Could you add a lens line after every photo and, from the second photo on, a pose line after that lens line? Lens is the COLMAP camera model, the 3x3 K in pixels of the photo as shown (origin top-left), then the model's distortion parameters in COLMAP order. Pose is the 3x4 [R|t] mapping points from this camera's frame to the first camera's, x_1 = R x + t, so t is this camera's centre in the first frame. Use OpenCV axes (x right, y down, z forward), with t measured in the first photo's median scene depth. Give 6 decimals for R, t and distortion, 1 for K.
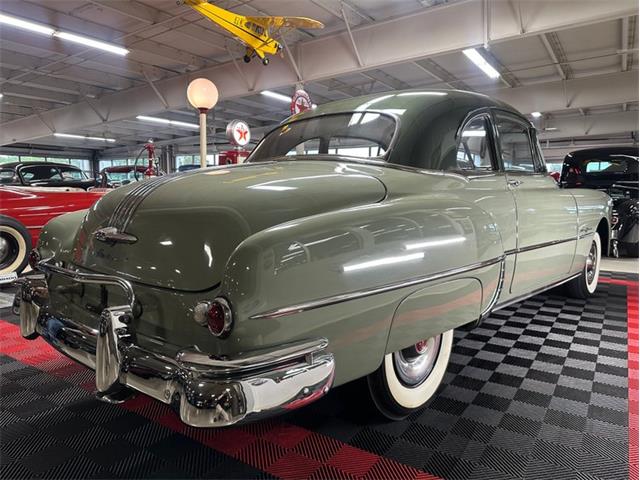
lens RADIAL K [[465.5, 0, 321.3], [0, 465.5, 240.9], [0, 0, 1]] dist [0.011498, -0.015930]
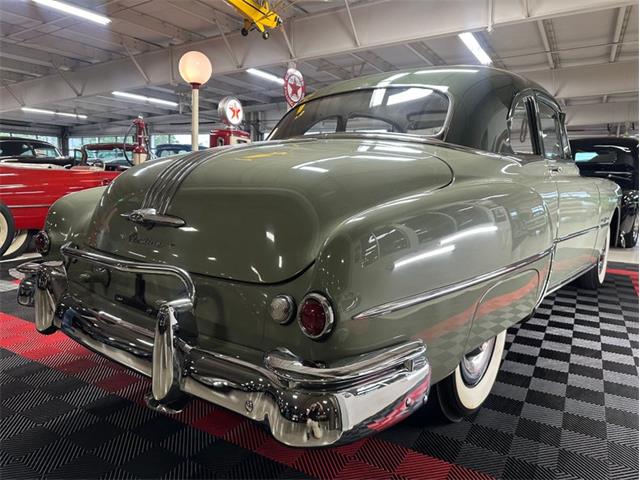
lens RADIAL K [[465.5, 0, 319.6], [0, 465.5, 240.0], [0, 0, 1]] dist [0.011498, -0.015930]
pose [[0.998160, 0.014277, 0.058924, -0.095164], [-0.016067, 0.999421, 0.030008, 0.000033], [-0.058462, -0.030900, 0.997811, 0.058248]]
